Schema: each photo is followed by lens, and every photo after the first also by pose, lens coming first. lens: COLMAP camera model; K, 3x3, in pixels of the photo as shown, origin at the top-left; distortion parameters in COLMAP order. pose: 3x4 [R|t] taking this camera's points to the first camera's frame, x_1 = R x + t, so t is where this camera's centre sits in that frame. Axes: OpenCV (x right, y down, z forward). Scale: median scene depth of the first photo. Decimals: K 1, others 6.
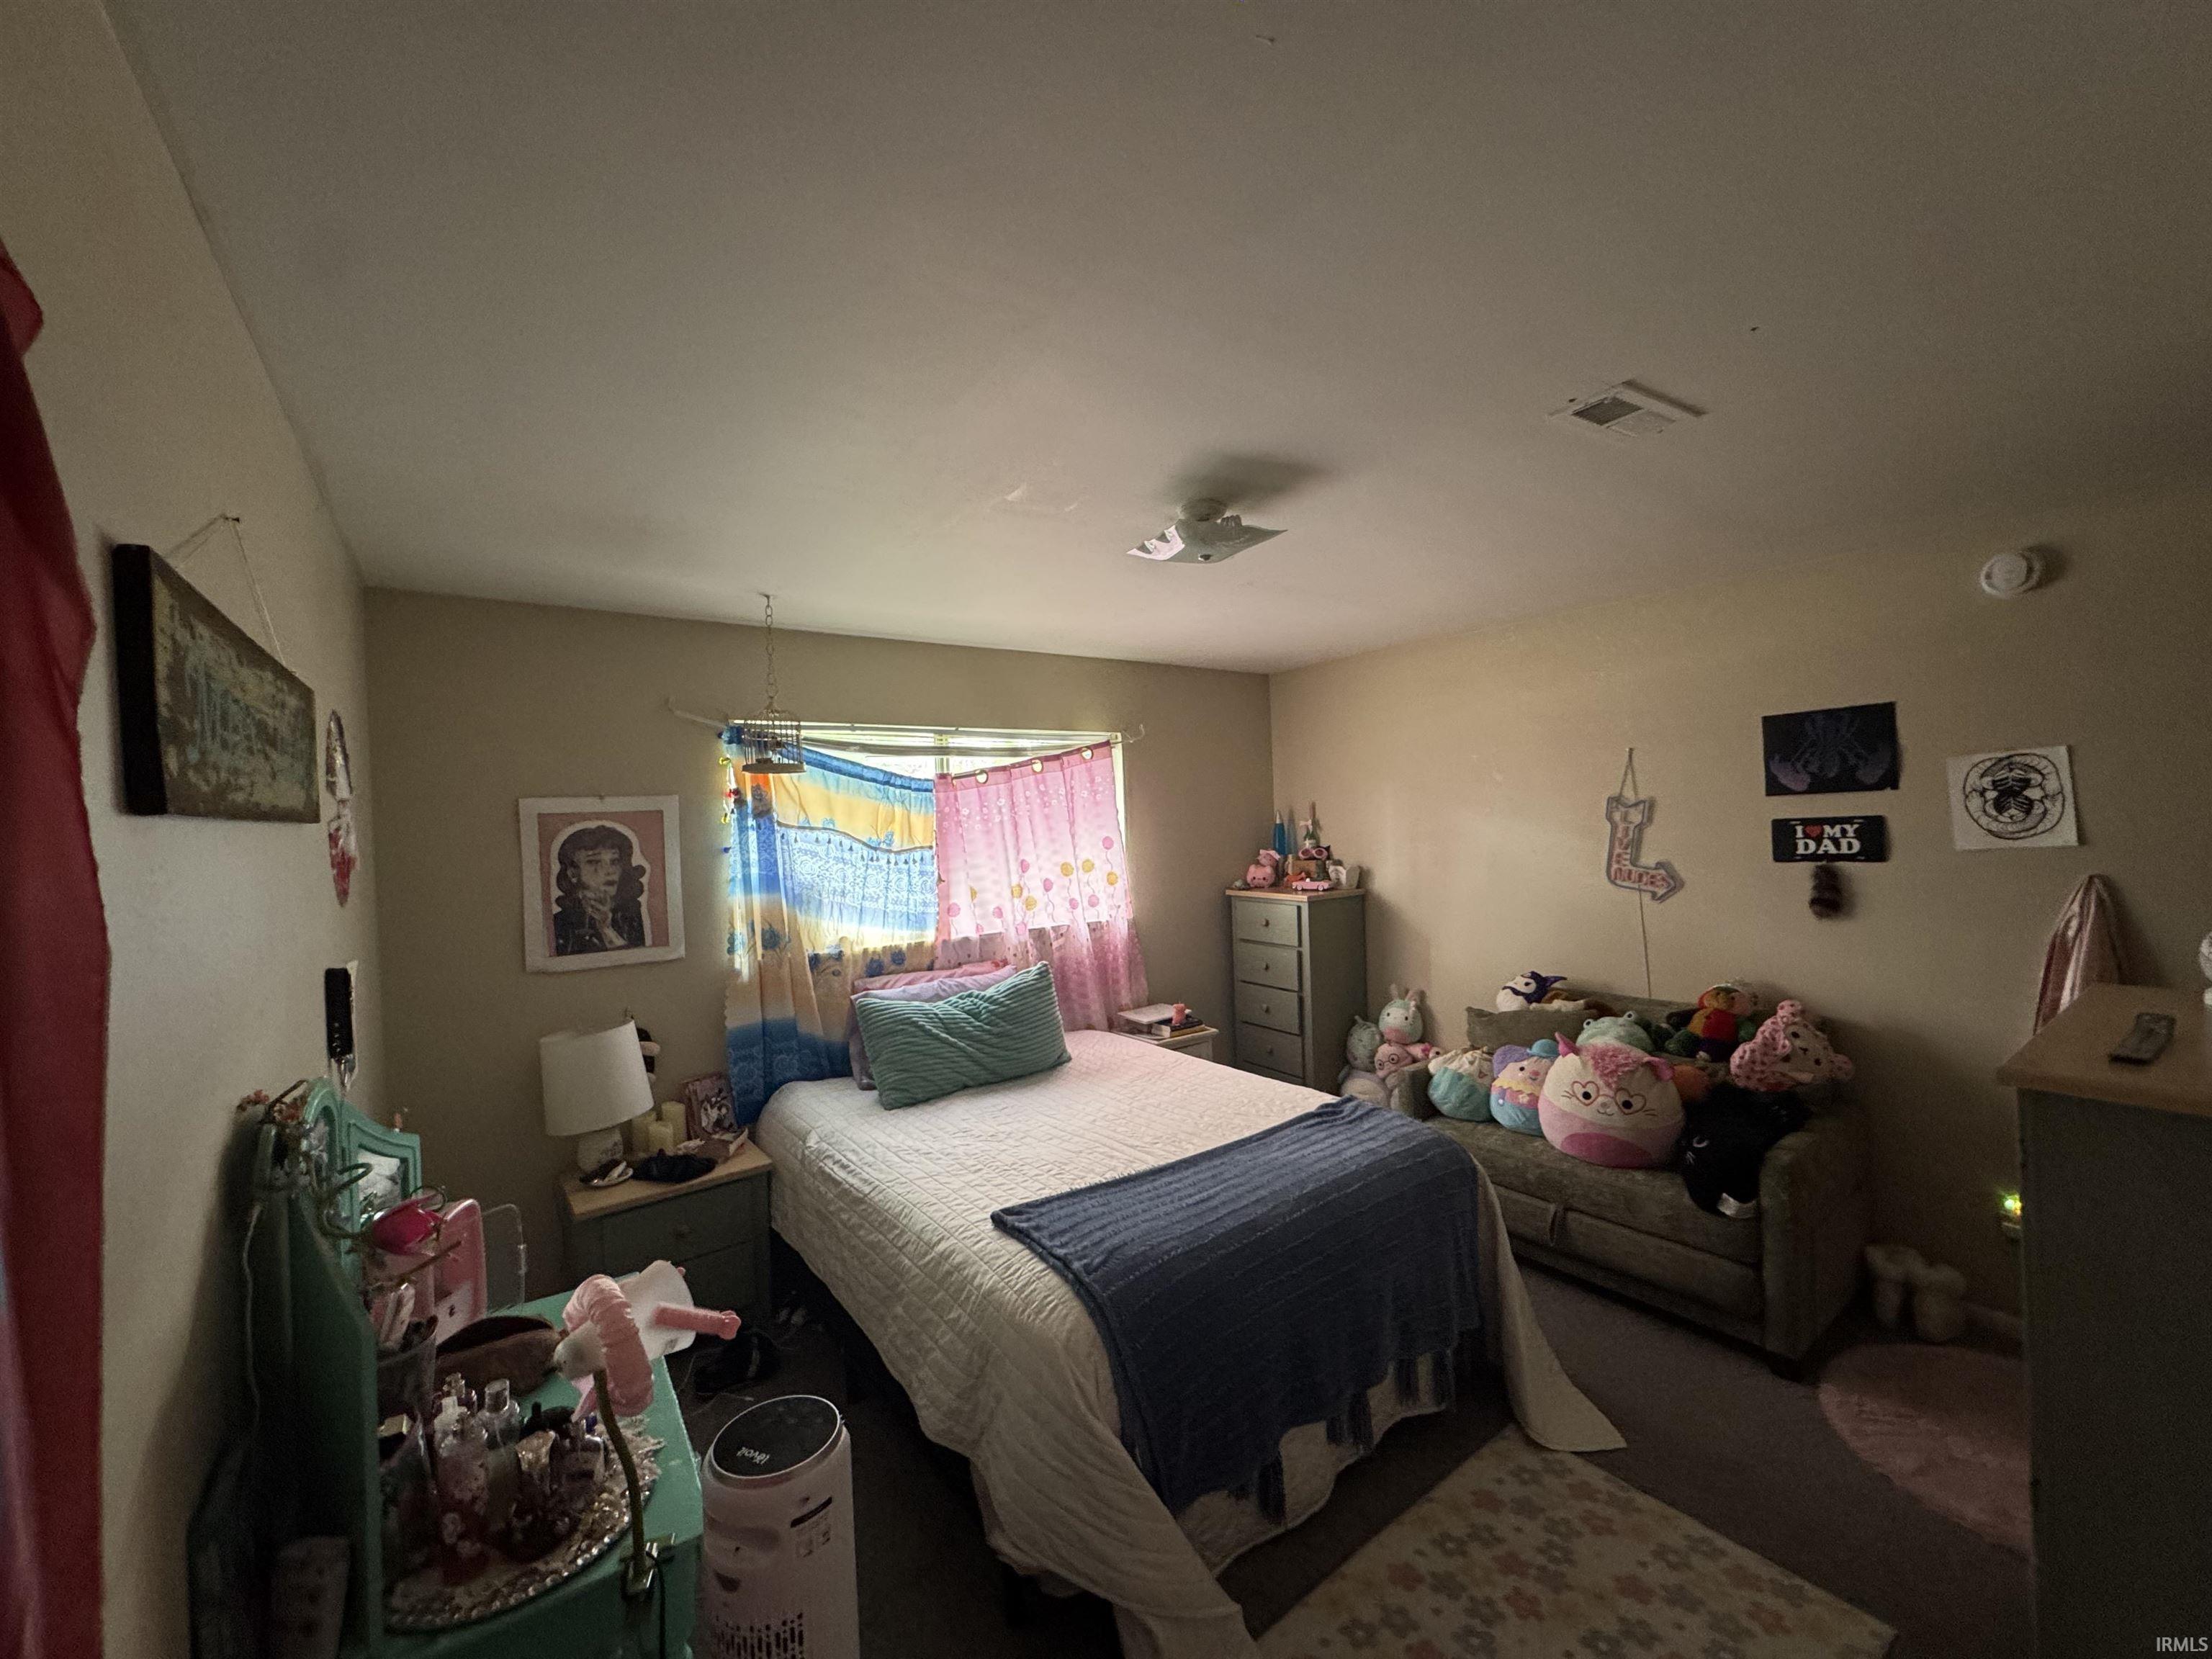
lens RADIAL K [[879.5, 0, 1117.8], [0, 879.5, 825.2], [0, 0, 1]] dist [-0.002372, 0.000054]
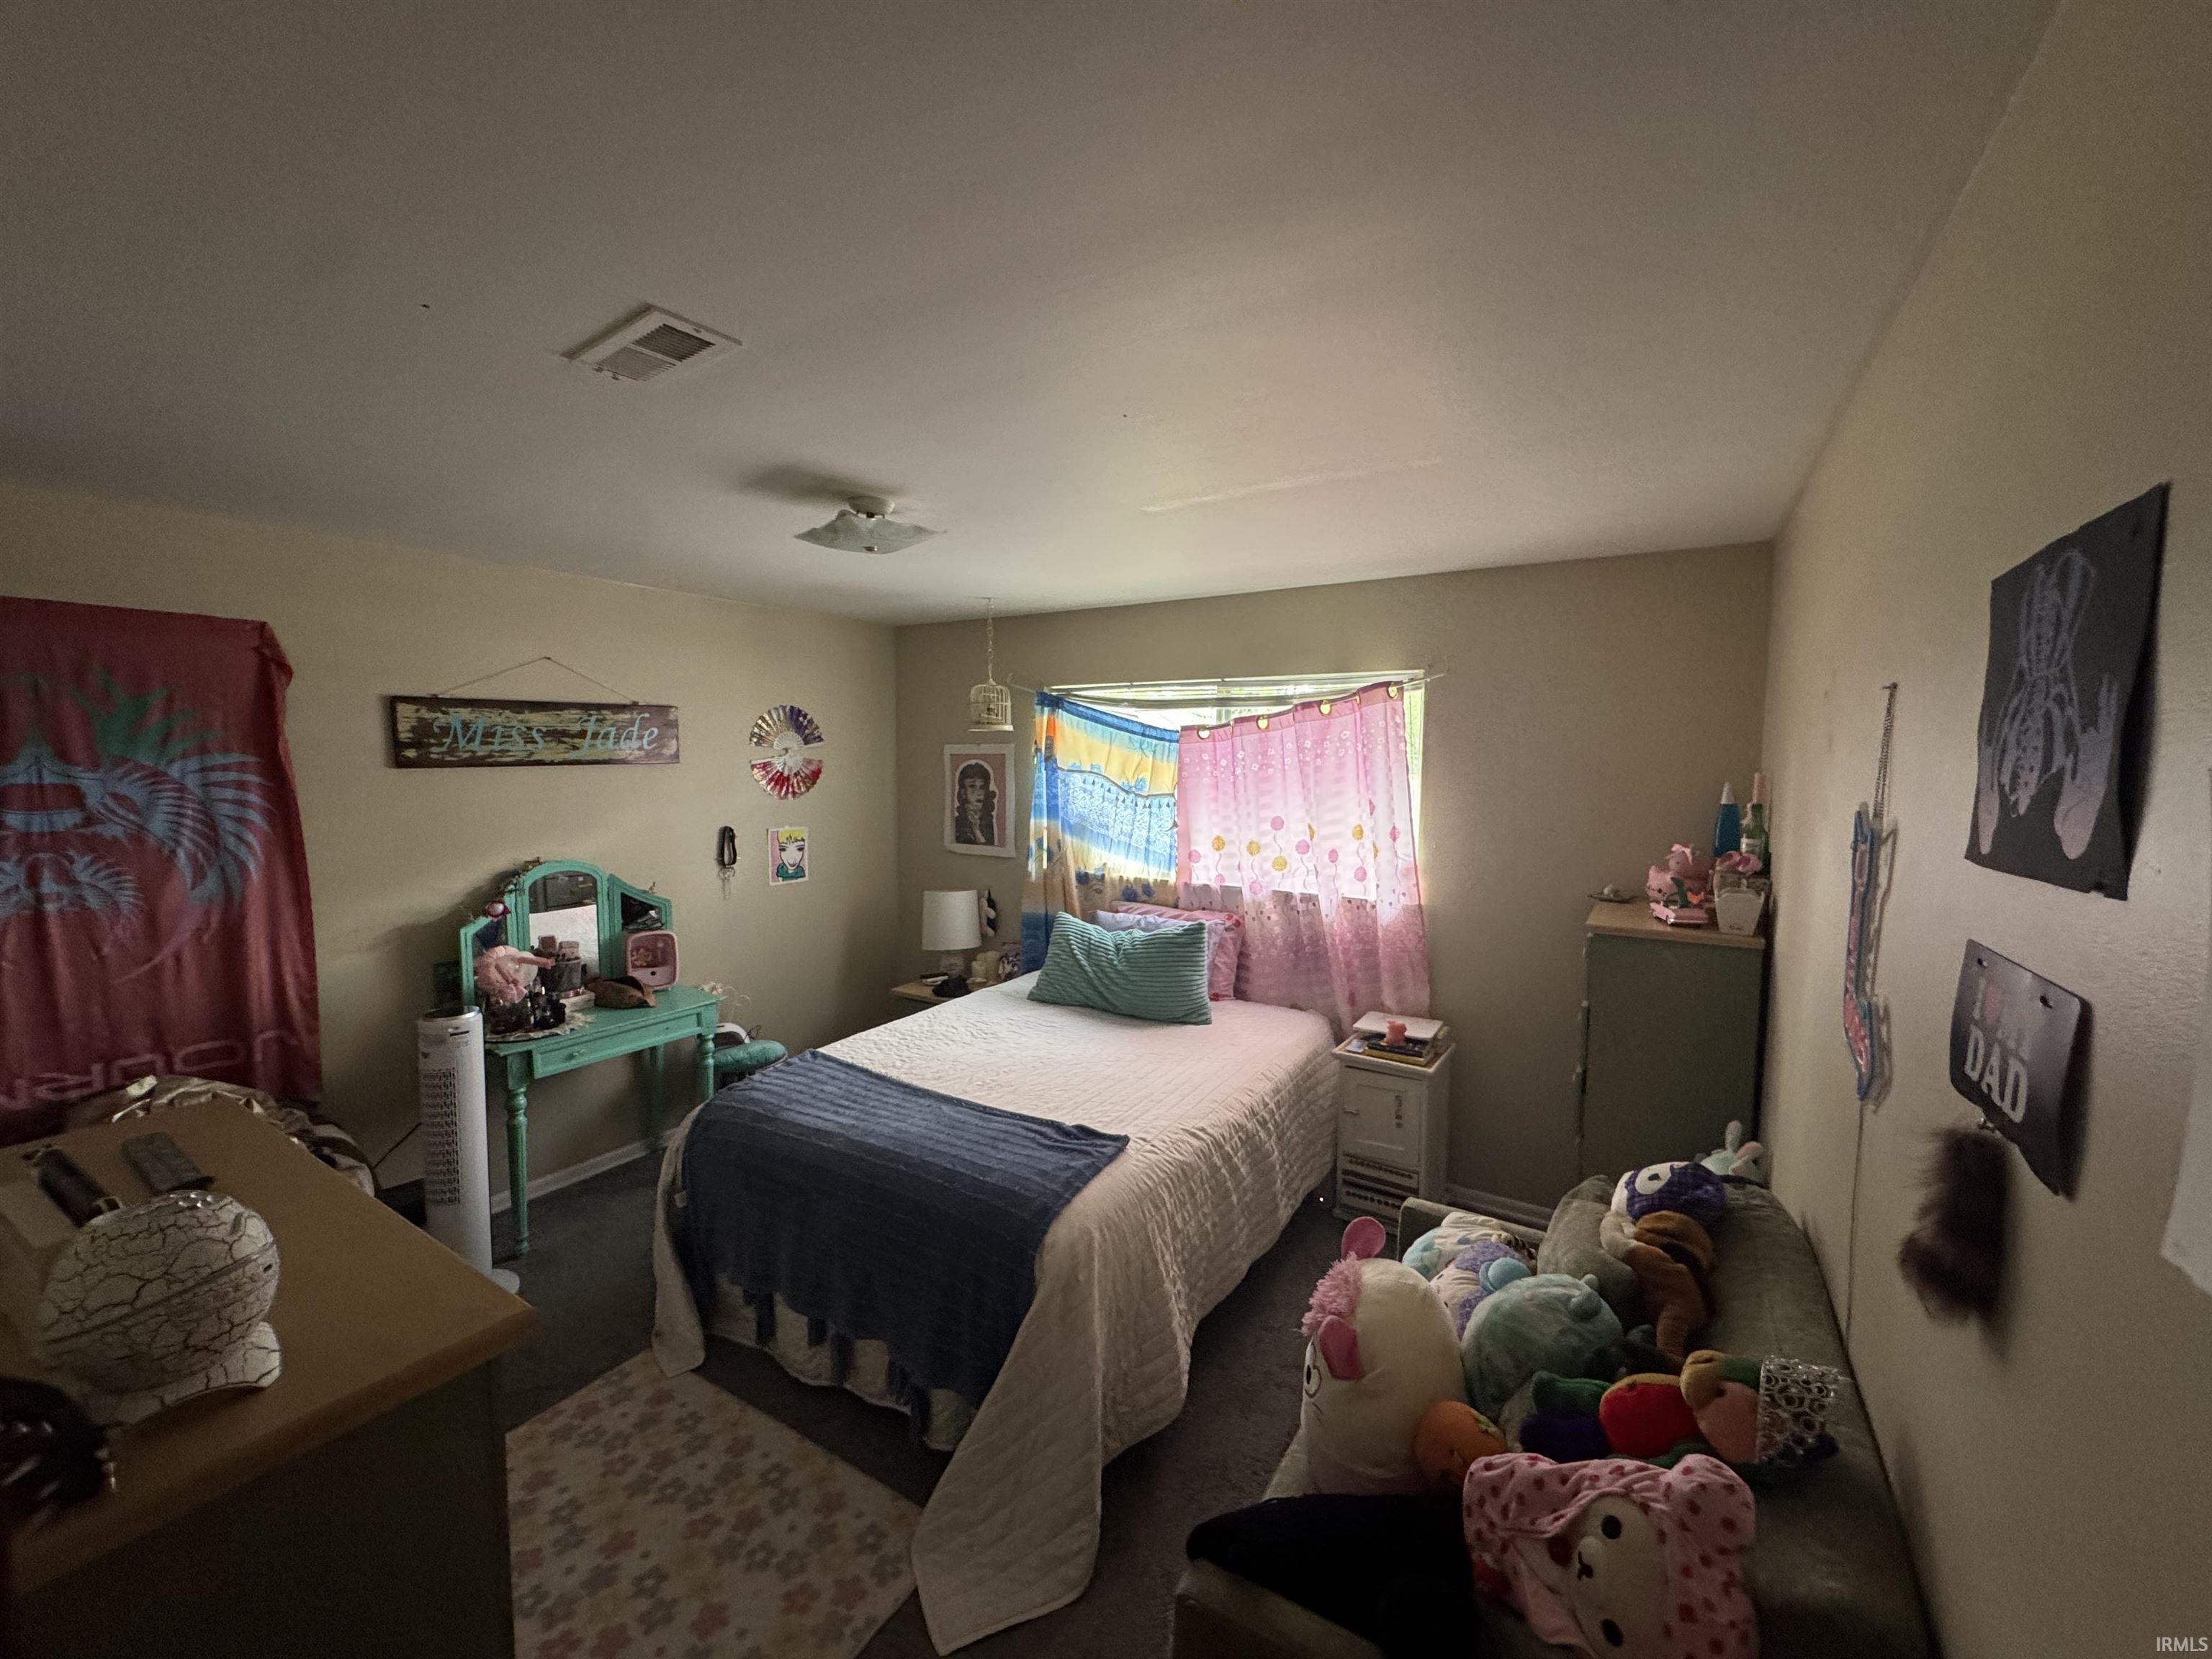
lens RADIAL K [[879.5, 0, 1109.4], [0, 879.5, 838.6], [0, 0, 1]] dist [-0.002372, 0.000054]
pose [[0.376745, 0.128514, -0.917359, 1.134735], [-0.024728, 0.991372, 0.128727, -0.088291], [0.925987, -0.025812, 0.376673, 0.791218]]
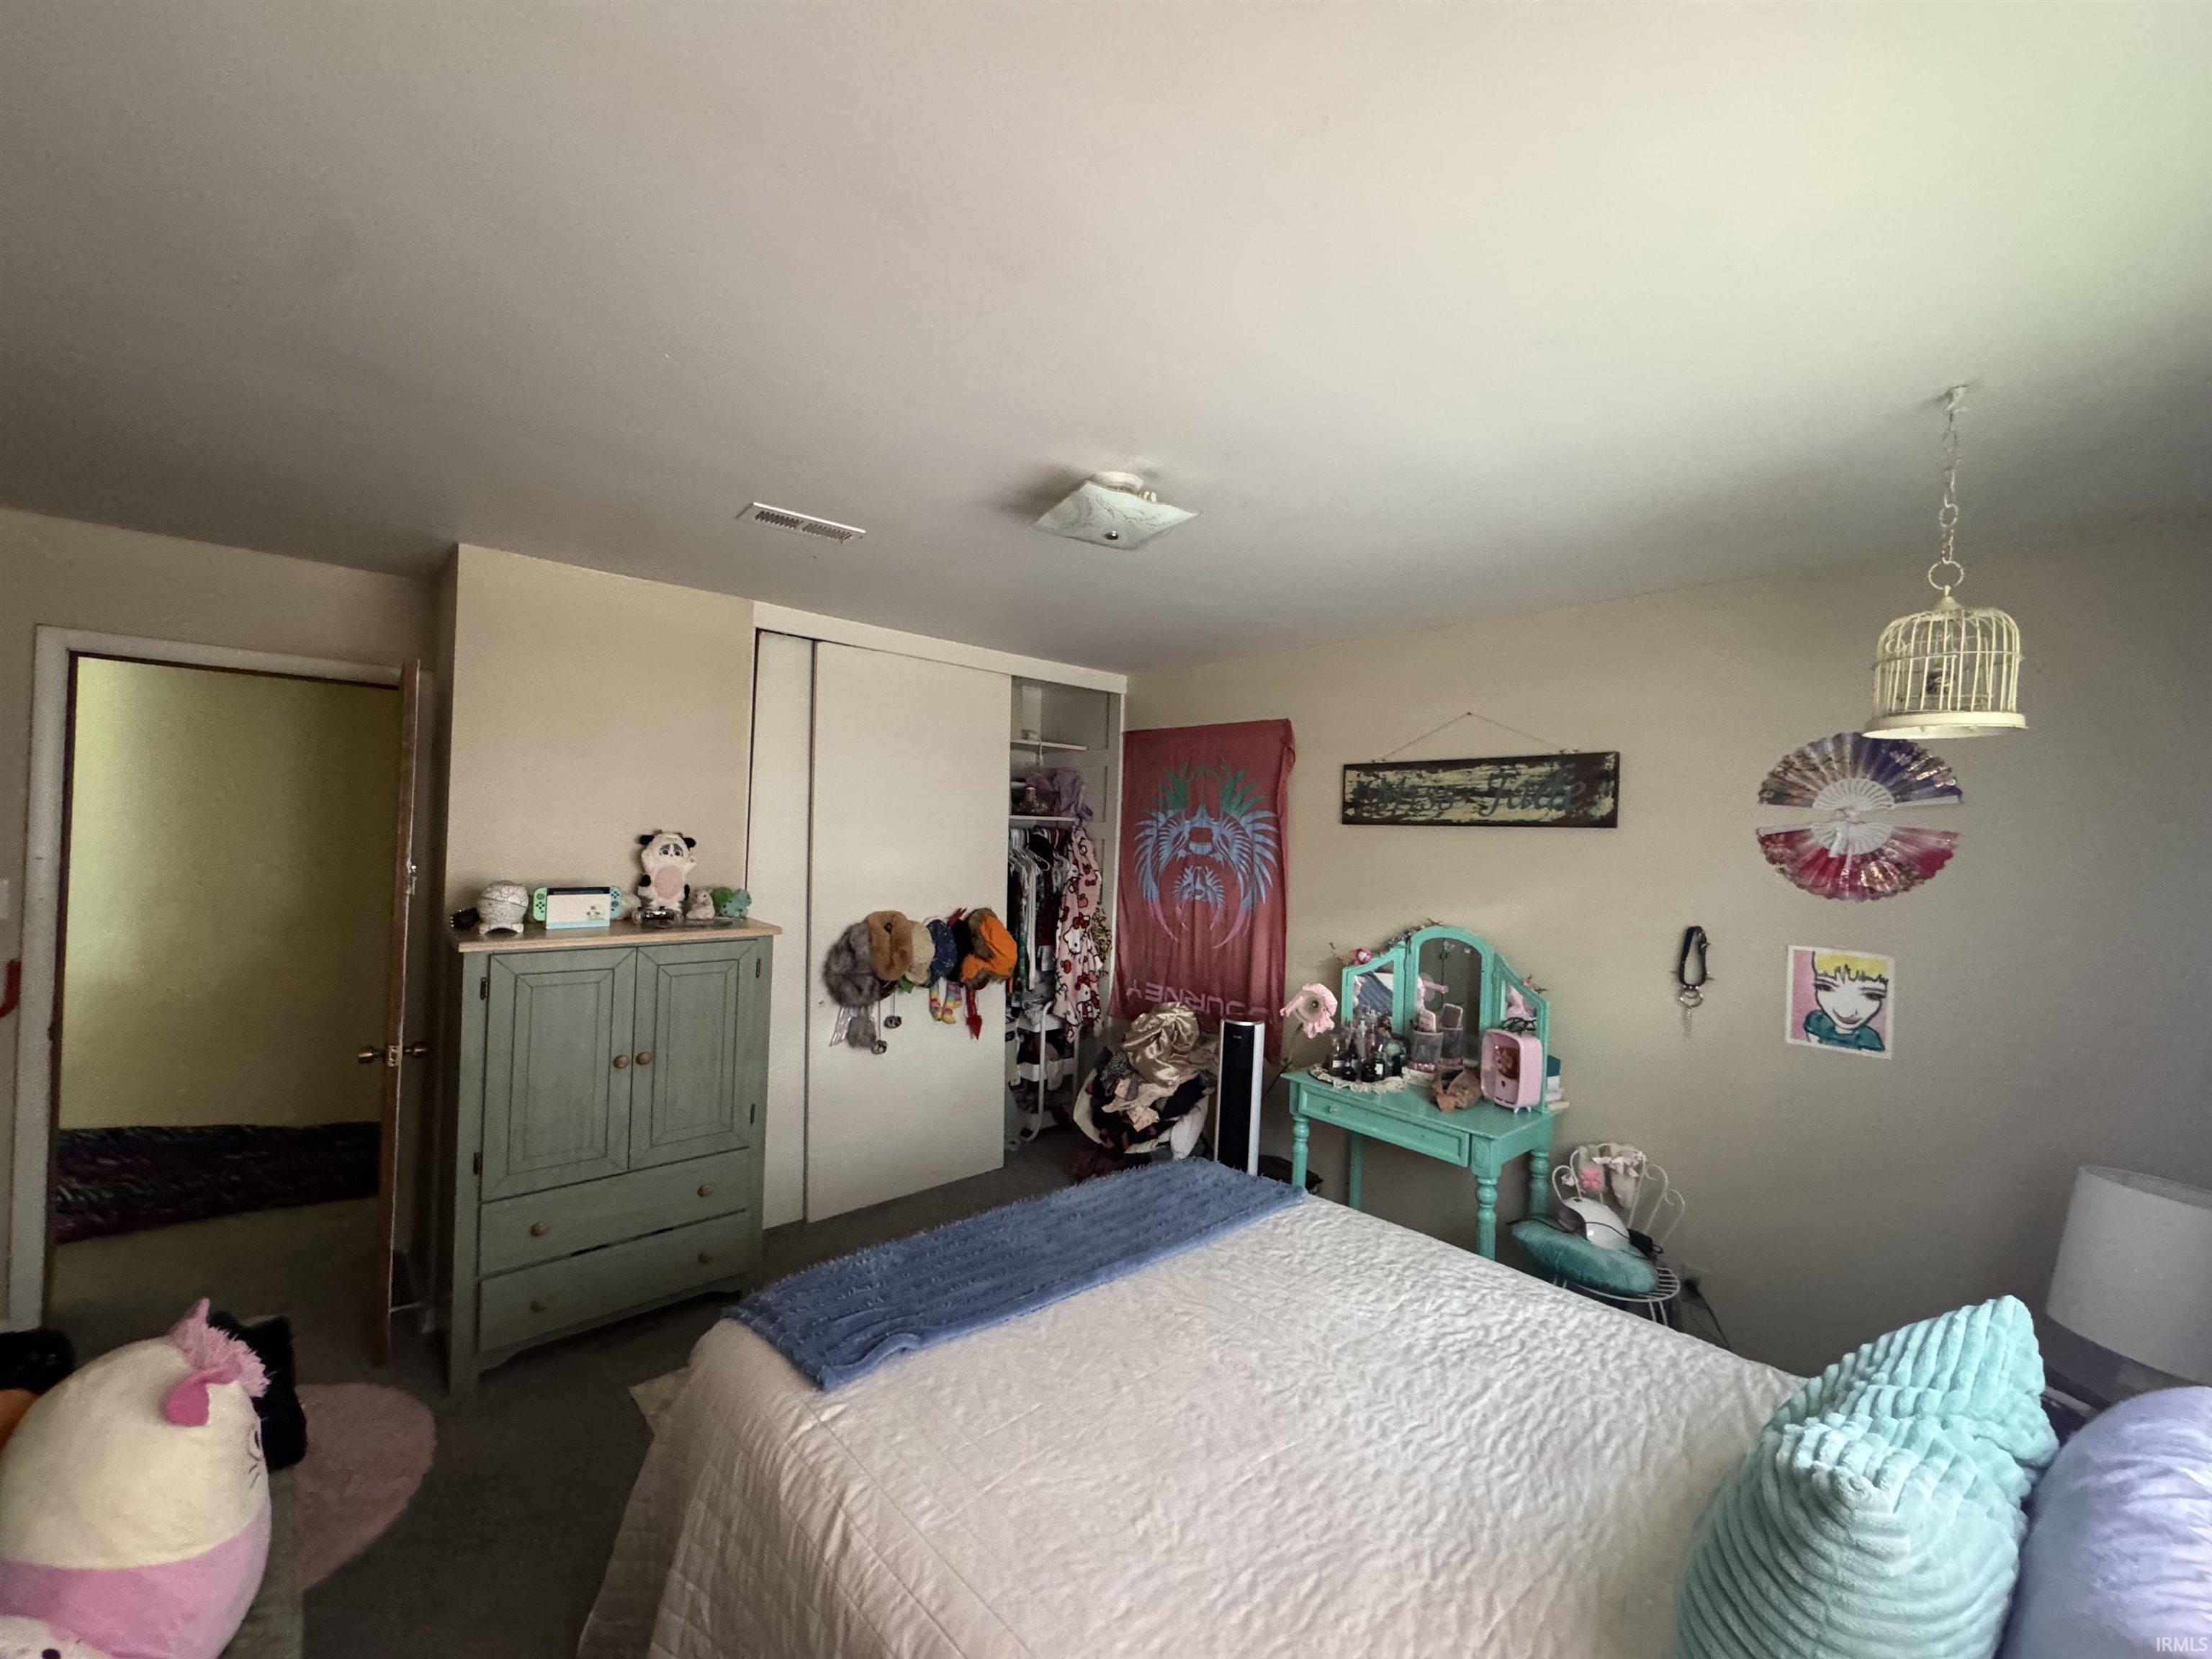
lens RADIAL K [[879.5, 0, 1106.4], [0, 879.5, 842.2], [0, 0, 1]] dist [-0.002372, 0.000054]
pose [[-0.994064, 0.000802, -0.108795, 0.184586], [-0.001967, 0.999677, 0.025340, -0.010475], [0.108780, 0.025404, -0.993741, 1.750594]]
